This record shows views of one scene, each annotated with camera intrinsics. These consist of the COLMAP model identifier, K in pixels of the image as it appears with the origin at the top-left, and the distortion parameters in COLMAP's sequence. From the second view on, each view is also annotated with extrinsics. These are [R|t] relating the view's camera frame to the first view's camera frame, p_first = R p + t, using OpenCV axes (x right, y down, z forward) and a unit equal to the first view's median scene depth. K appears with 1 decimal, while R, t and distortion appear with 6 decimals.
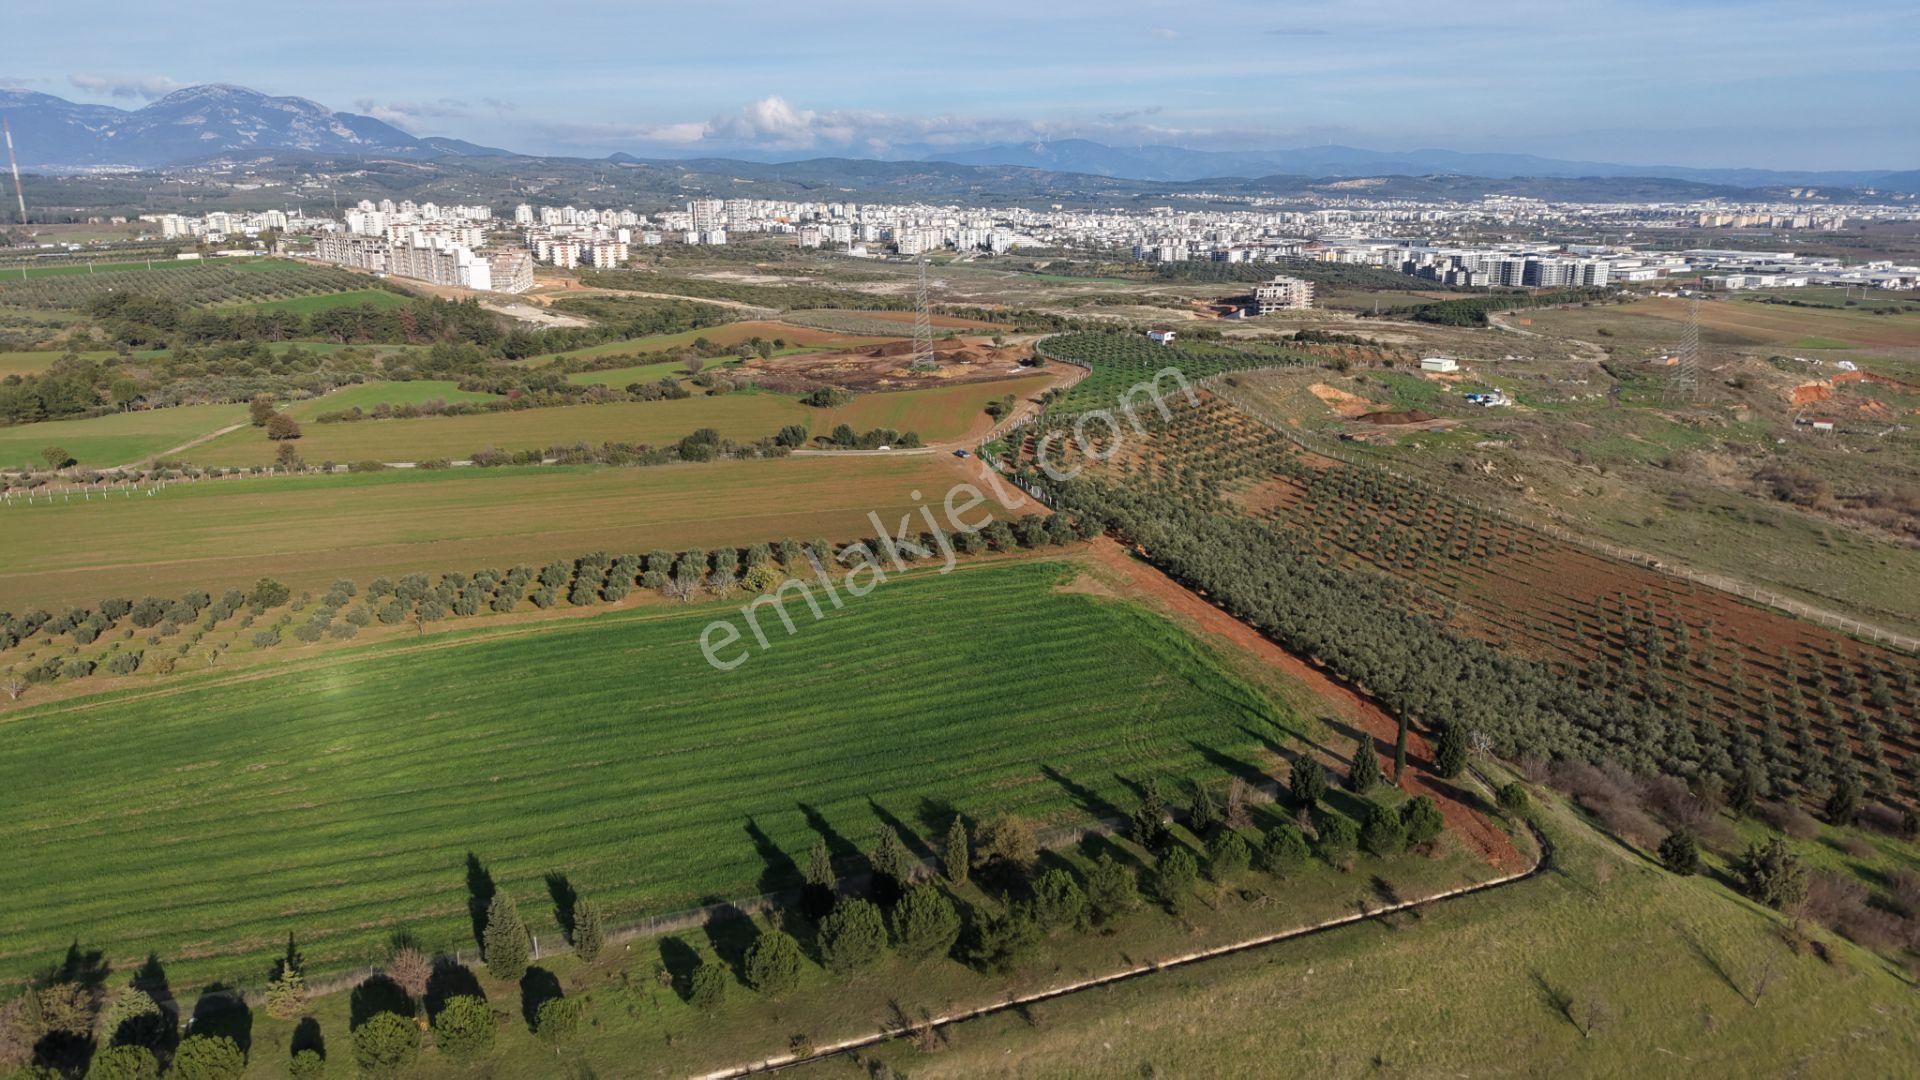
lens RADIAL K [[1284.1, 0, 968.7], [0, 1284.1, 539.6], [0, 0, 1]] dist [0.038881, -0.040876]
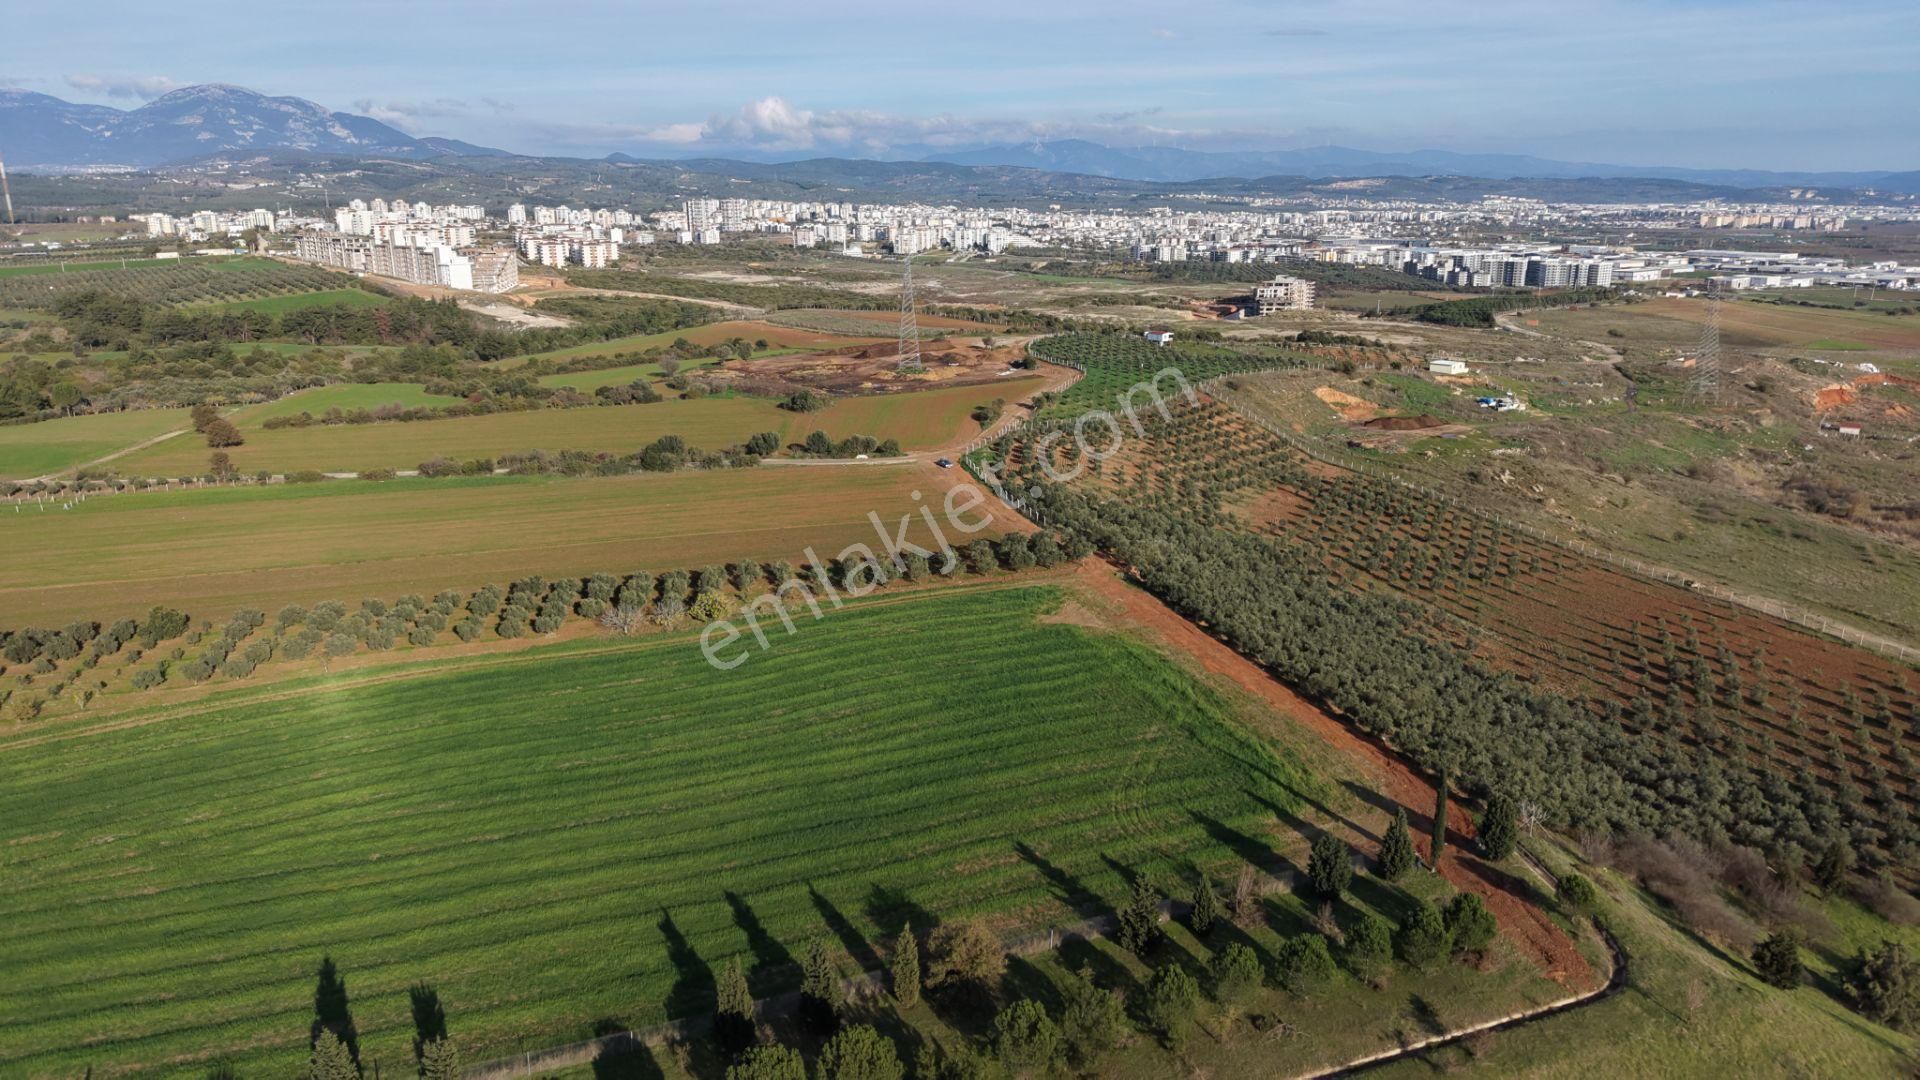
lens RADIAL K [[1284.1, 0, 968.8], [0, 1284.1, 539.7], [0, 0, 1]] dist [0.038881, -0.040876]
pose [[0.999999, 0.000138, 0.001200, 0.007658], [-0.000138, 1.000000, -0.000385, -0.007479], [-0.001200, 0.000385, 0.999999, 0.045678]]
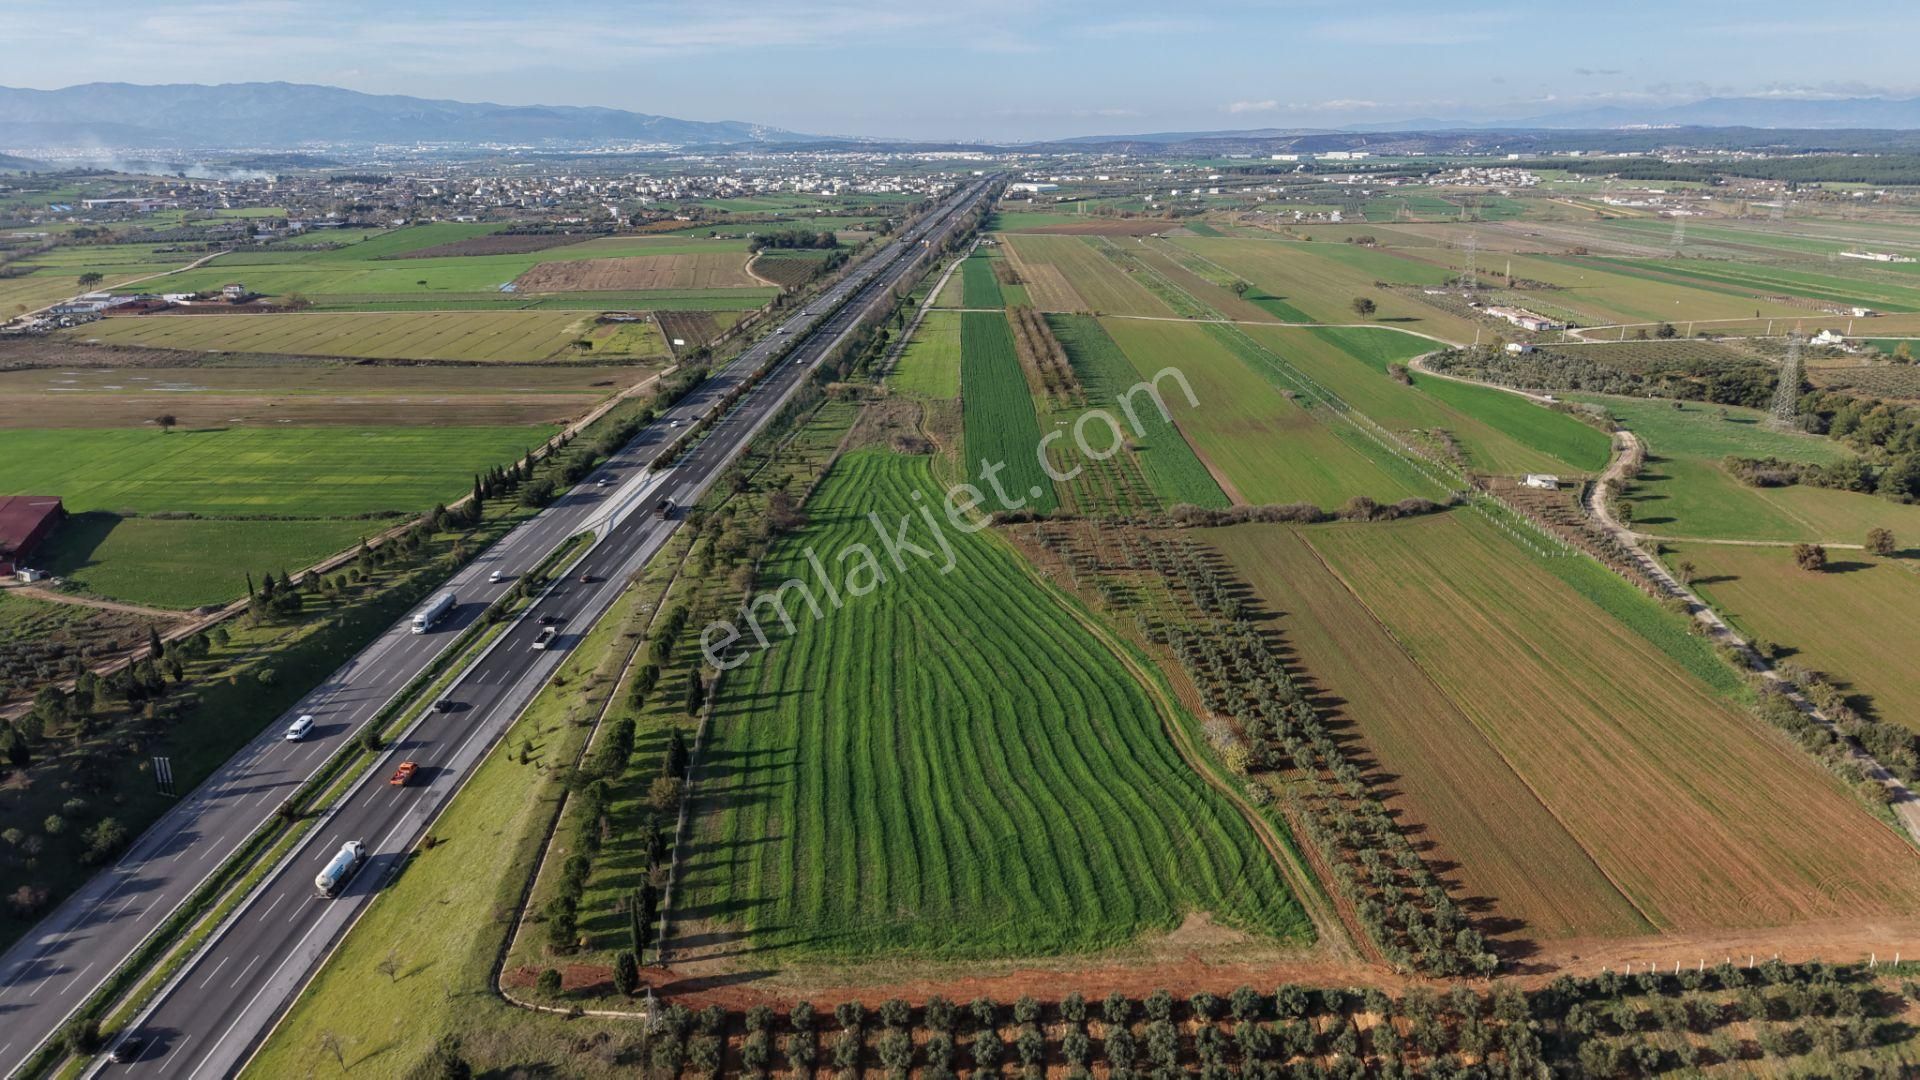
lens RADIAL K [[1284.1, 0, 969.5], [0, 1284.1, 546.6], [0, 0, 1]] dist [0.038881, -0.040876]
pose [[-0.218429, 0.309699, -0.925406, 0.385148], [-0.261292, 0.895117, 0.361236, -0.212912], [0.940221, 0.320705, -0.114598, 0.387652]]
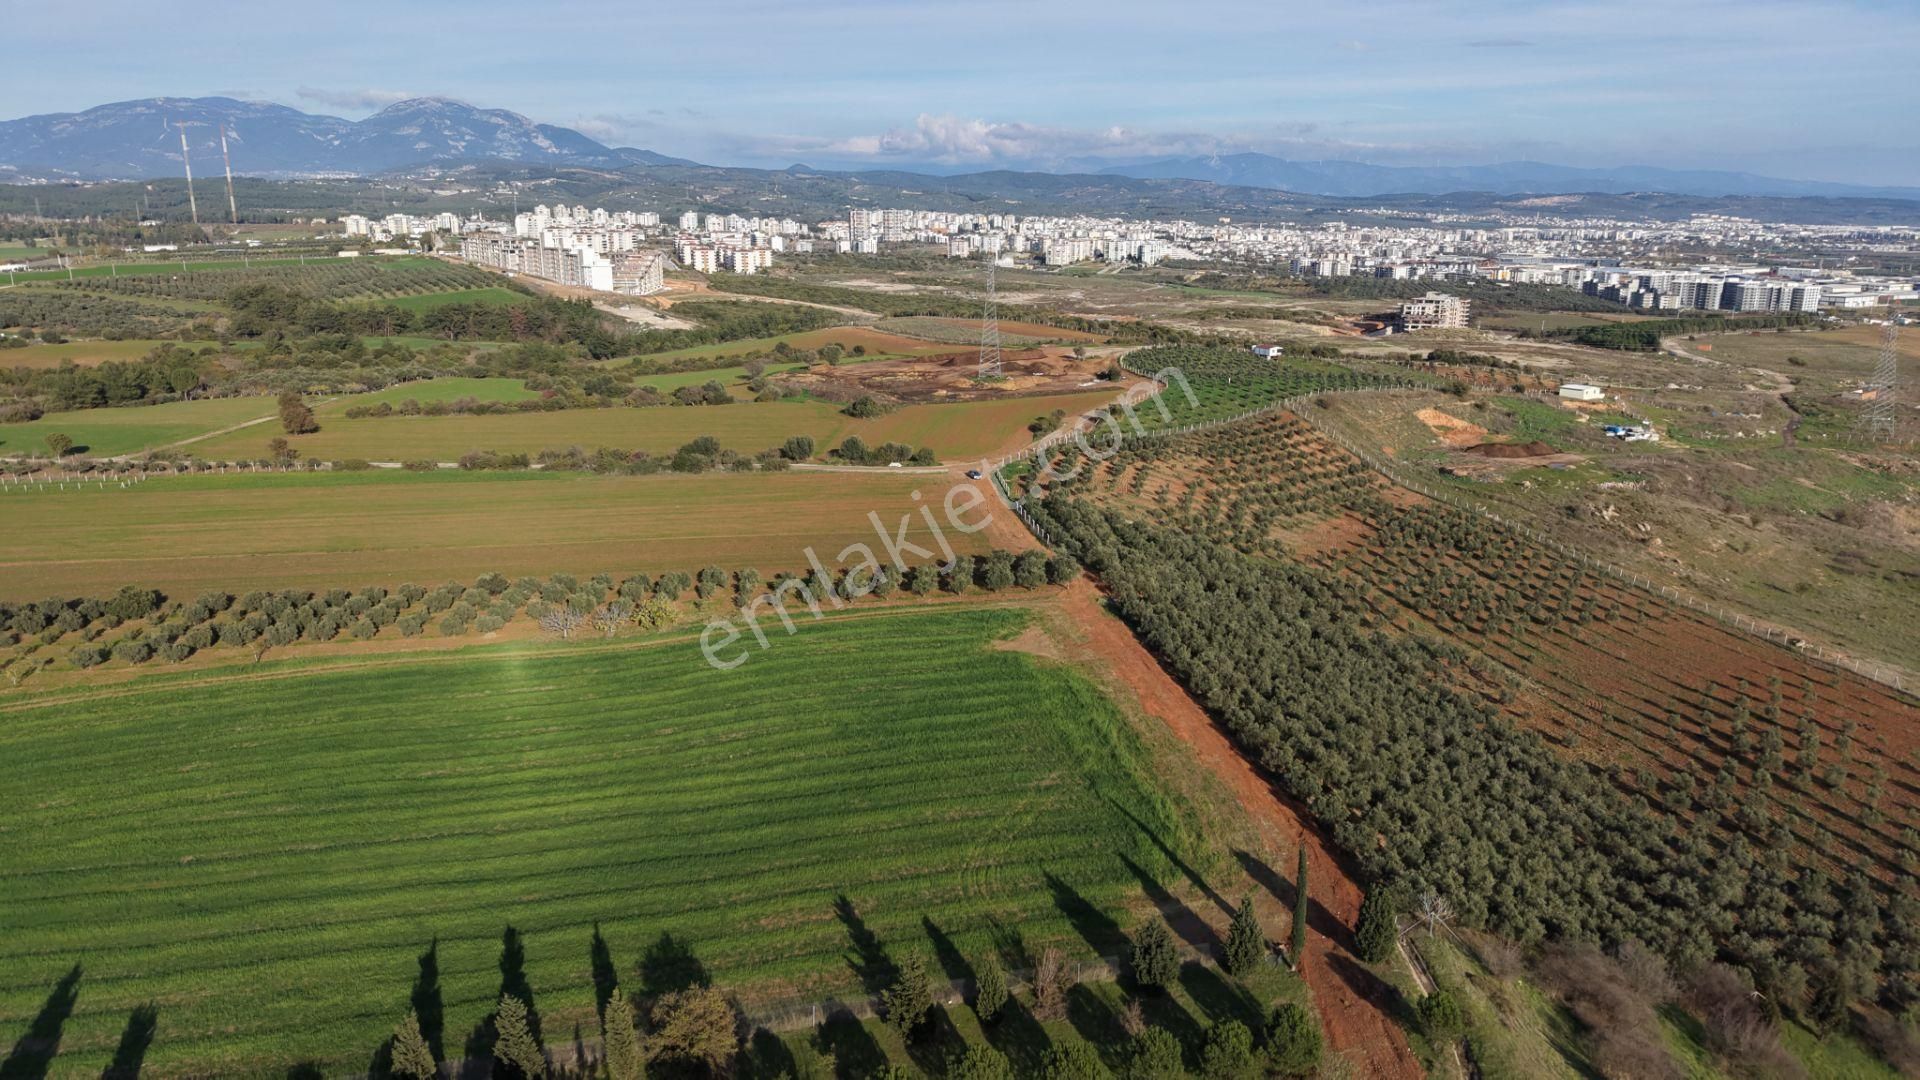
lens RADIAL K [[1284.1, 0, 967.3], [0, 1284.1, 546.1], [0, 0, 1]] dist [0.038881, -0.040876]
pose [[0.991485, 0.043604, -0.122704, 0.067220], [-0.044202, 0.999020, -0.002155, -0.010275], [0.122490, 0.007561, 0.992441, 0.077126]]
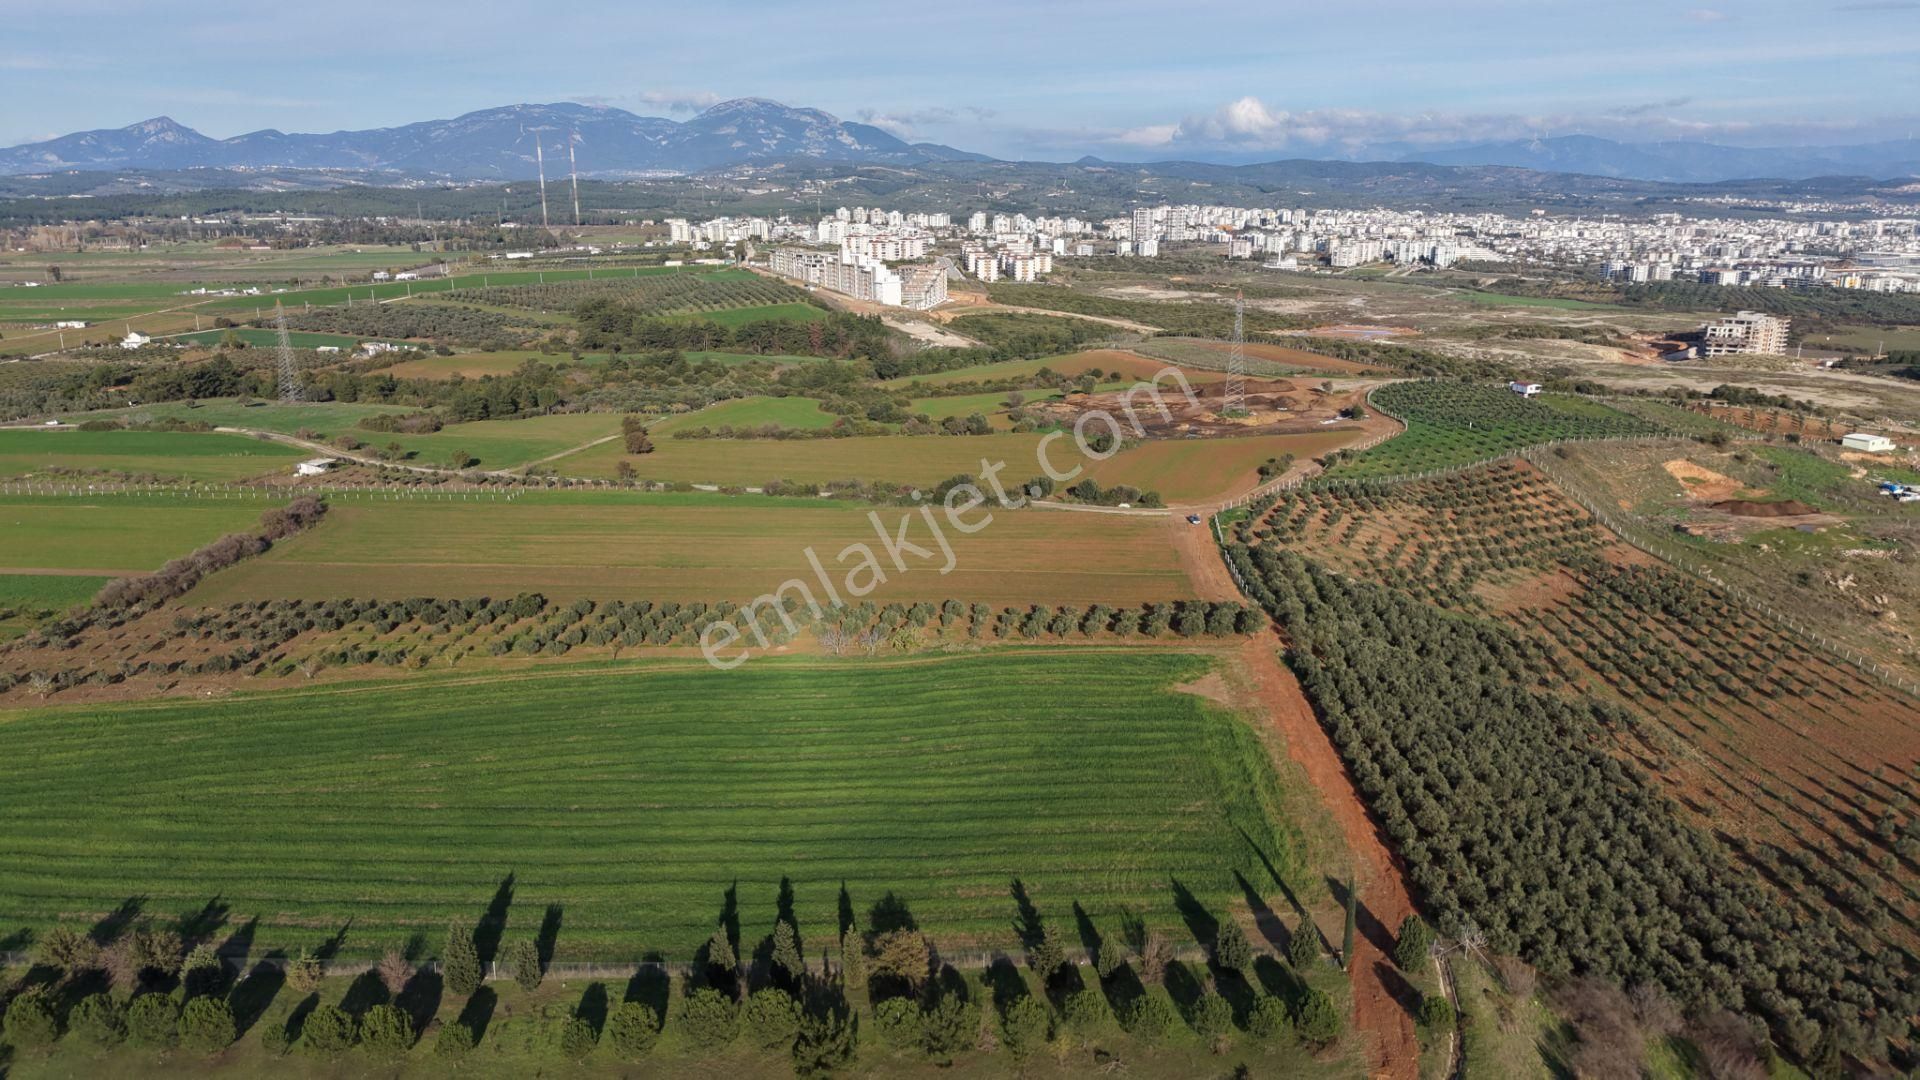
lens RADIAL K [[1284.1, 0, 965.6], [0, 1284.1, 553.0], [0, 0, 1]] dist [0.038881, -0.040876]
pose [[0.940393, 0.094217, -0.326777, 0.102860], [-0.091239, 0.995528, 0.024468, -0.032994], [0.327621, 0.006805, 0.944785, 0.002669]]
